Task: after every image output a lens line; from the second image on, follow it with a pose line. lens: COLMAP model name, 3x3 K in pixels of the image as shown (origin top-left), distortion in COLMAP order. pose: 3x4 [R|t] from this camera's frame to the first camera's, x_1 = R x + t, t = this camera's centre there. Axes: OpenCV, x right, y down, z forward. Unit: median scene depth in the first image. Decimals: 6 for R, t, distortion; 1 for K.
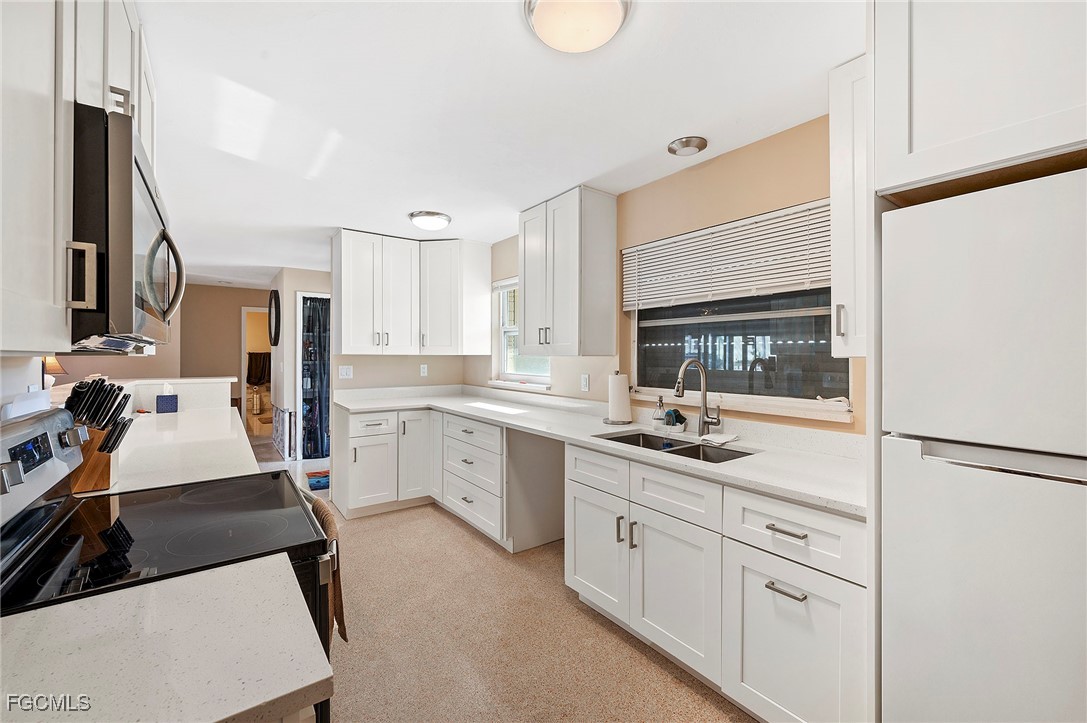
lens RADIAL K [[453.4, 0, 538.5], [0, 453.4, 356.1], [0, 0, 1]] dist [-0.001679, -0.000221]
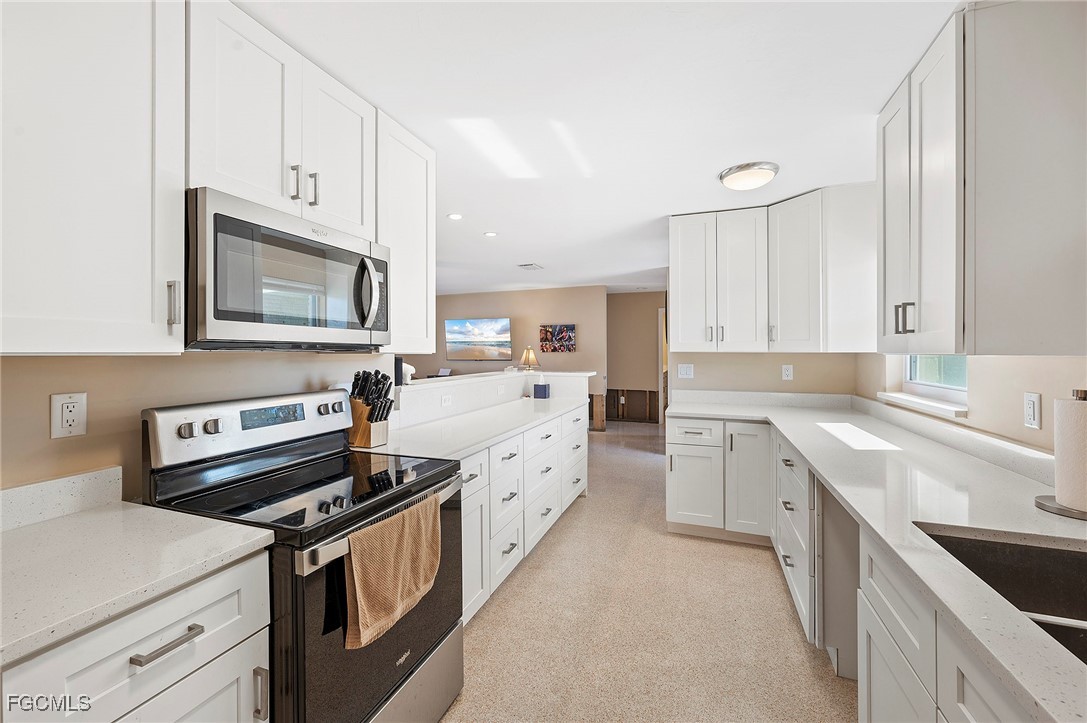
lens RADIAL K [[453.4, 0, 542.0], [0, 453.4, 354.4], [0, 0, 1]] dist [-0.001679, -0.000221]
pose [[0.526149, 0.003312, -0.850386, 0.221718], [-0.000546, 0.999994, 0.003556, -0.001831], [0.850392, -0.001407, 0.526148, 0.295022]]
